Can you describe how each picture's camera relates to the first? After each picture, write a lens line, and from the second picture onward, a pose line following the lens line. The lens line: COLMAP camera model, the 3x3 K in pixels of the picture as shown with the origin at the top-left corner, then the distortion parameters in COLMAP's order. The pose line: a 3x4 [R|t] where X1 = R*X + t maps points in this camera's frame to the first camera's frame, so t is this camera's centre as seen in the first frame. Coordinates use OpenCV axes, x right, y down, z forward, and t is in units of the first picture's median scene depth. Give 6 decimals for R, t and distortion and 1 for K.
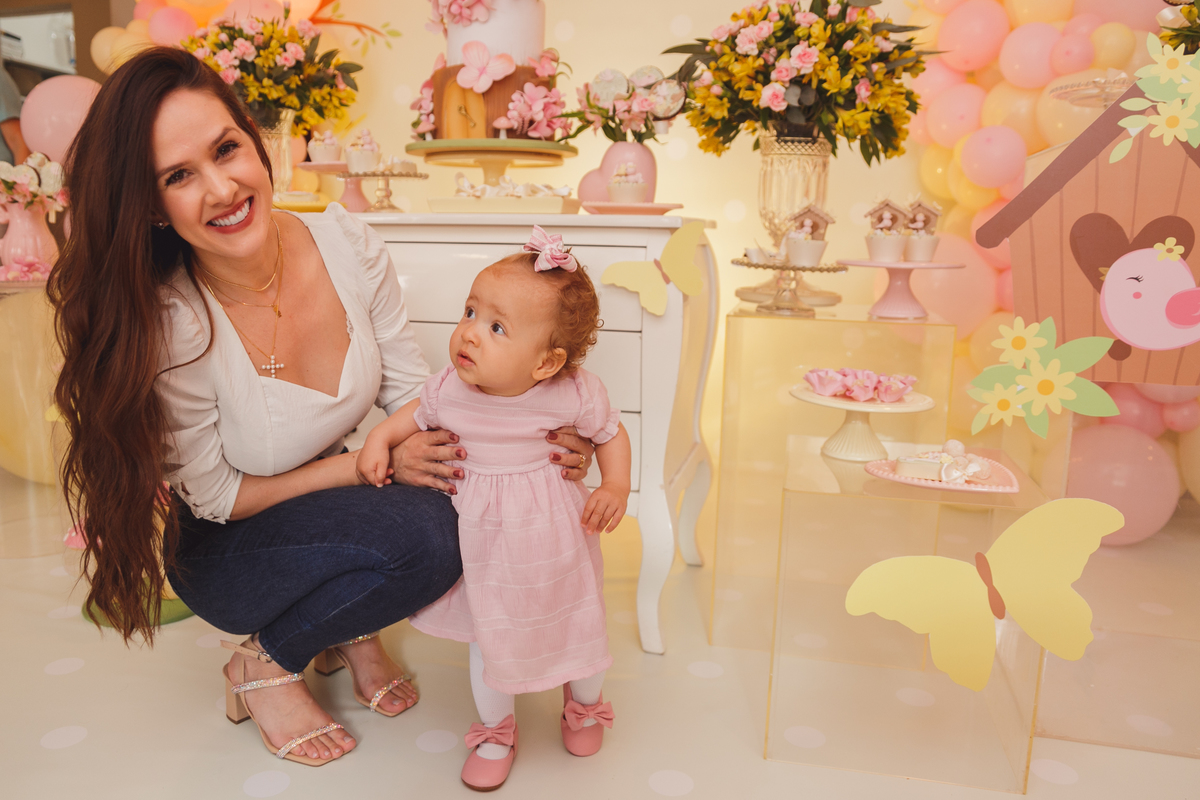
lens RADIAL K [[891.4, 0, 575.1], [0, 891.4, 369.0], [0, 0, 1]] dist [-0.128947, 0.106371]
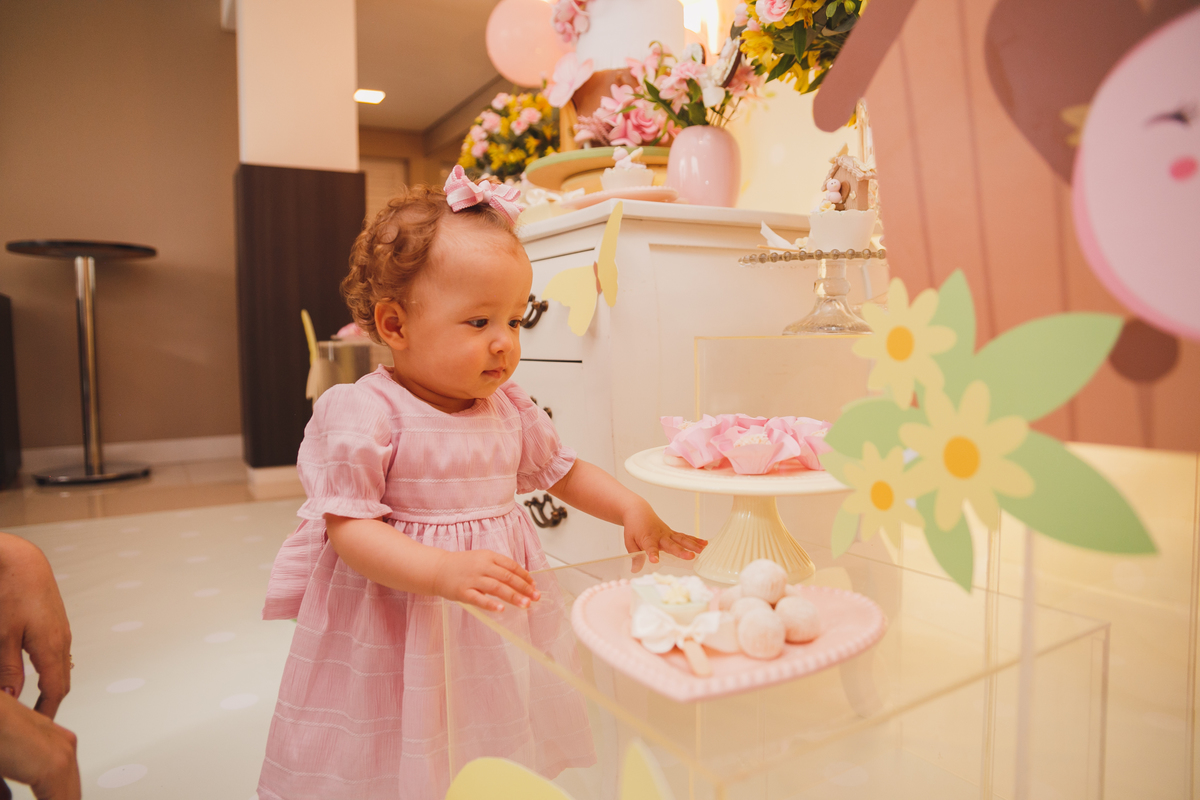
lens RADIAL K [[823.2, 0, 600.0], [0, 823.2, 400.0], [0, 0, 1]] dist [-0.131933, 0.111936]
pose [[0.721722, 0.020974, -0.691865, 0.668033], [-0.078247, 0.995606, -0.051442, 0.026507], [0.687746, 0.091263, 0.720192, 0.629351]]
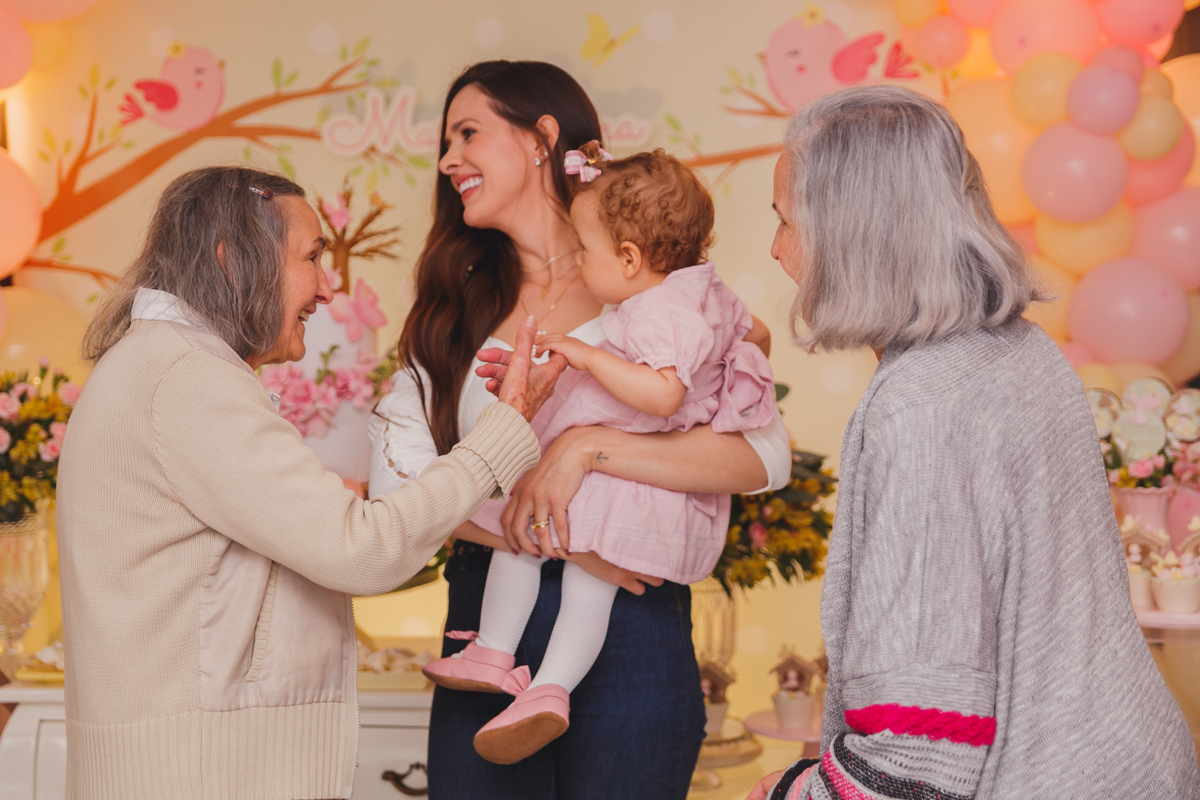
lens RADIAL K [[1958.5, 0, 596.0], [0, 1958.5, 376.7], [0, 0, 1]] dist [0.116827, -0.020750]
pose [[0.995893, -0.037172, 0.082552, 0.005636], [0.046172, 0.992865, -0.109938, -0.325768], [-0.077877, 0.113298, 0.990504, -1.221837]]
